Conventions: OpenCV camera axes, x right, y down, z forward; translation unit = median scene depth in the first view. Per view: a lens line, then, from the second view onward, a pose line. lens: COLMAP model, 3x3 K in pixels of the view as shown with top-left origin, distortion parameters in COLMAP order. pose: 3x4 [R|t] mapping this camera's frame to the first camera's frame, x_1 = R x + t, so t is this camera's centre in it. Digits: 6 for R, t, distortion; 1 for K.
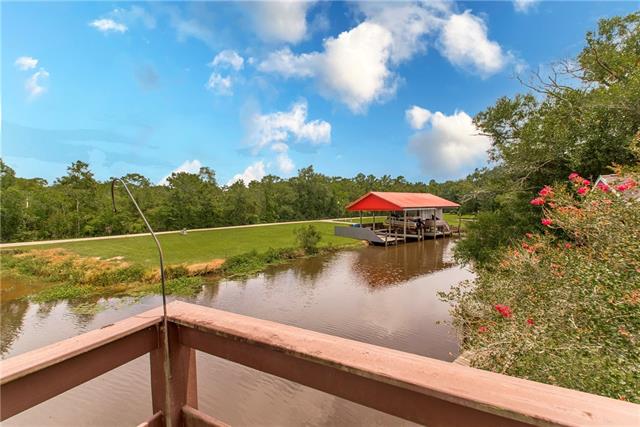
lens RADIAL K [[265.3, 0, 331.5], [0, 265.3, 214.4], [0, 0, 1]] dist [0.002013, -0.002524]
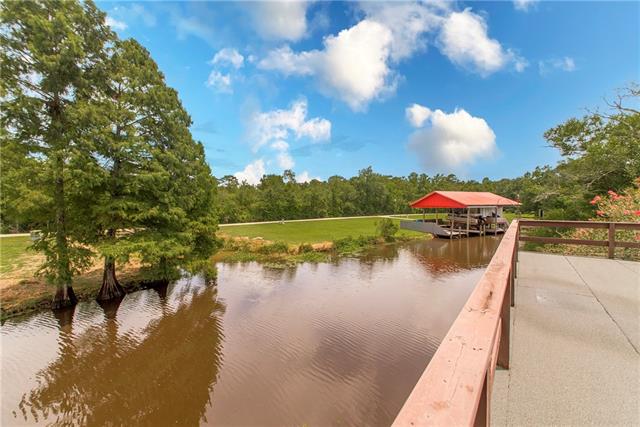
lens RADIAL K [[265.3, 0, 323.5], [0, 265.3, 211.9], [0, 0, 1]] dist [0.002013, -0.002524]
pose [[0.986041, 0.017616, -0.165566, -0.116622], [-0.017188, 0.999844, 0.004017, 0.006714], [0.165611, -0.001115, 0.986190, -0.169187]]
